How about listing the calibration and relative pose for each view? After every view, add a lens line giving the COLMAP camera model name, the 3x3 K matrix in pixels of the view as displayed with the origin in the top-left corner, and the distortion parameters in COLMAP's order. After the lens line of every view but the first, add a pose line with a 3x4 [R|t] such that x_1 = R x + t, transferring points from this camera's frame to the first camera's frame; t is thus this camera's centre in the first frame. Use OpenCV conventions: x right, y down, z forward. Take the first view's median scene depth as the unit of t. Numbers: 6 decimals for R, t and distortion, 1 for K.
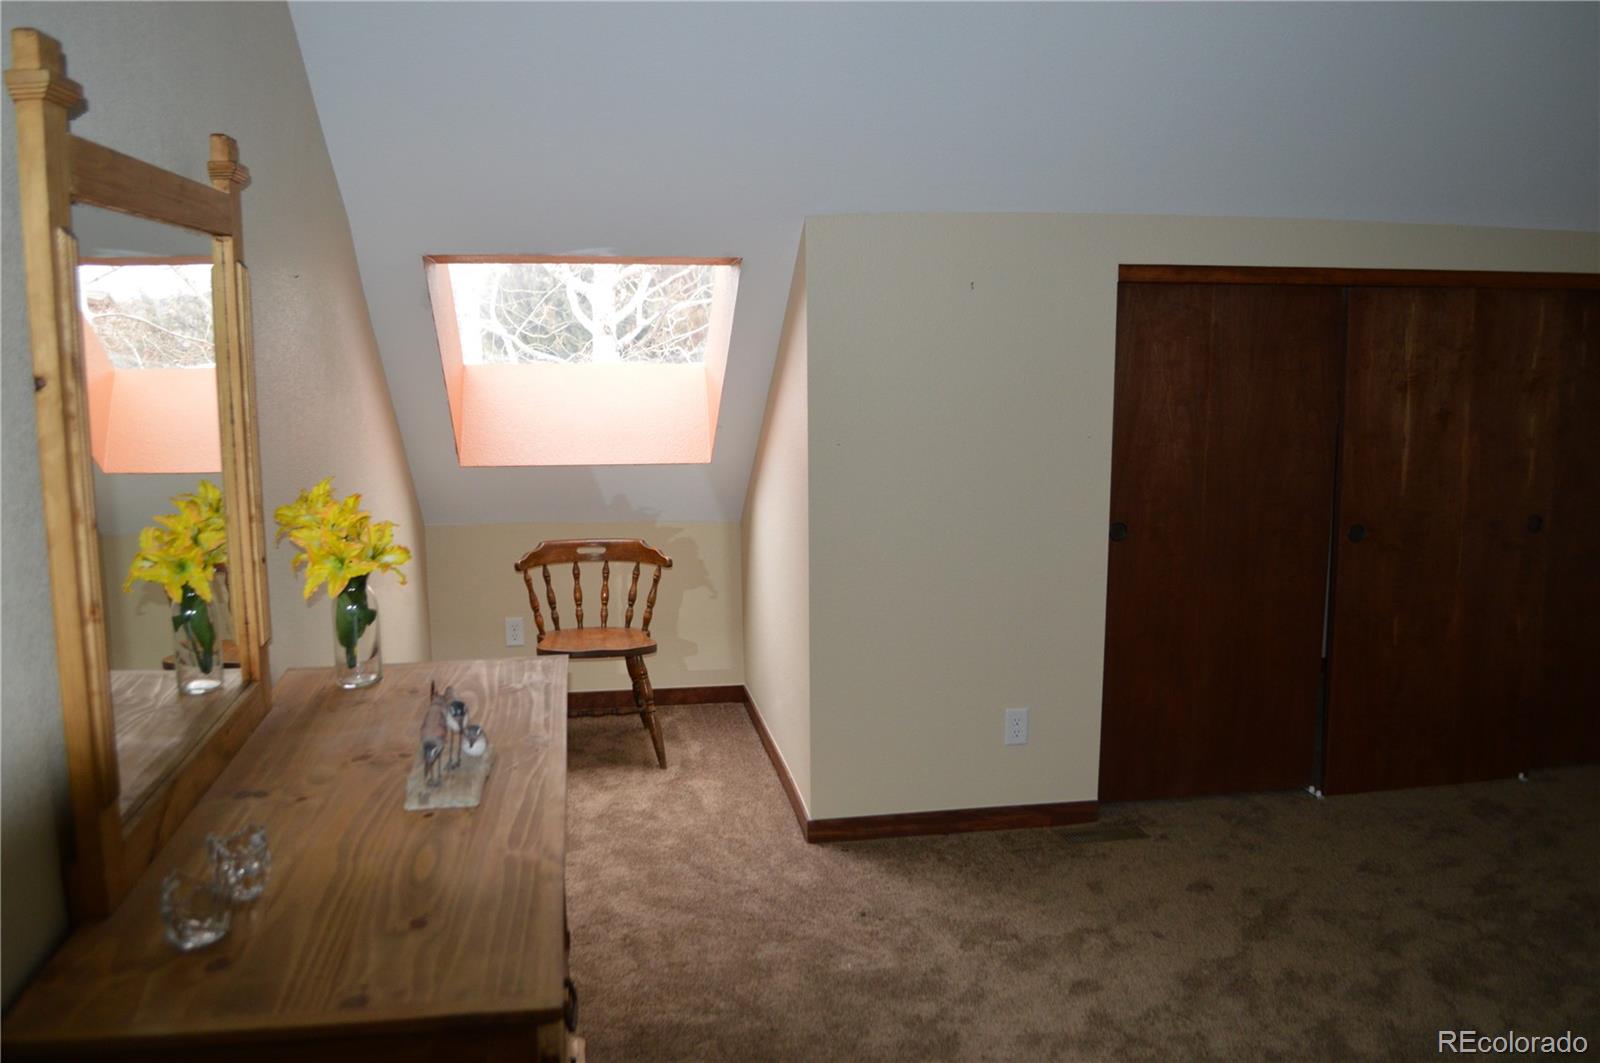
lens RADIAL K [[1269.7, 0, 799.5], [0, 1269.7, 548.0], [0, 0, 1]] dist [-0.075207, 0.005758]
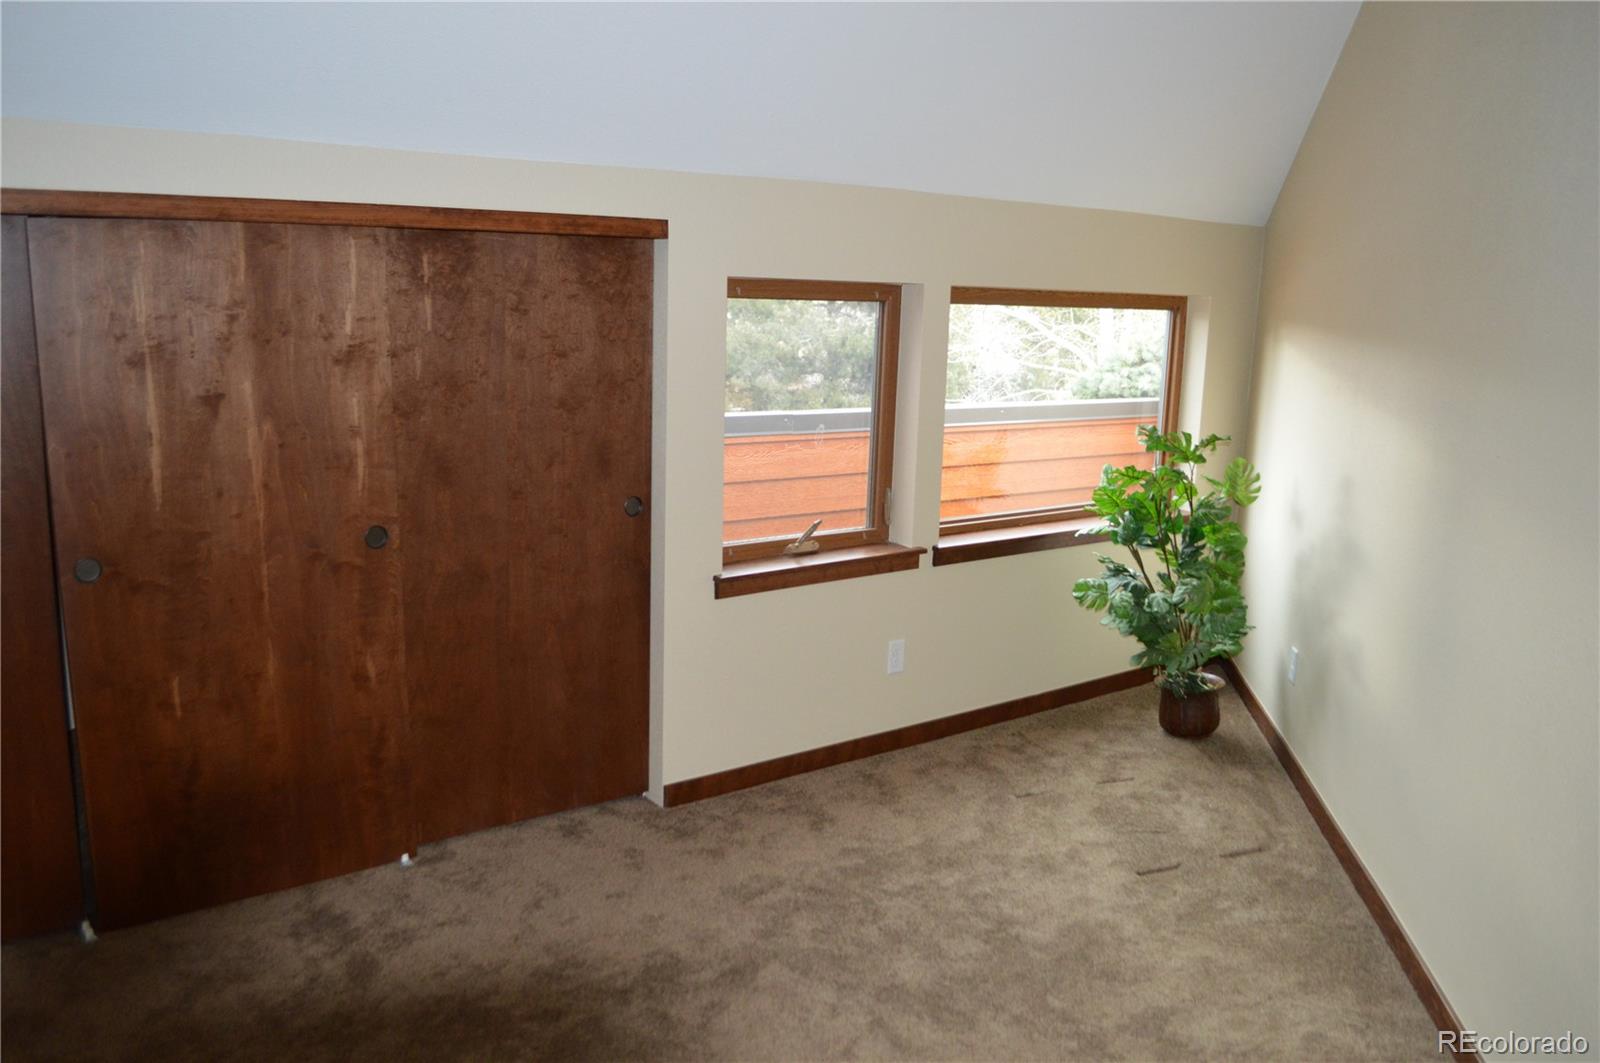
lens RADIAL K [[1269.7, 0, 799.5], [0, 1269.7, 548.0], [0, 0, 1]] dist [-0.075207, 0.005758]
pose [[0.892983, -0.063402, 0.445601, 0.495210], [0.045812, 0.997691, 0.050148, -0.040997], [-0.447752, -0.024368, 0.893826, 0.197876]]
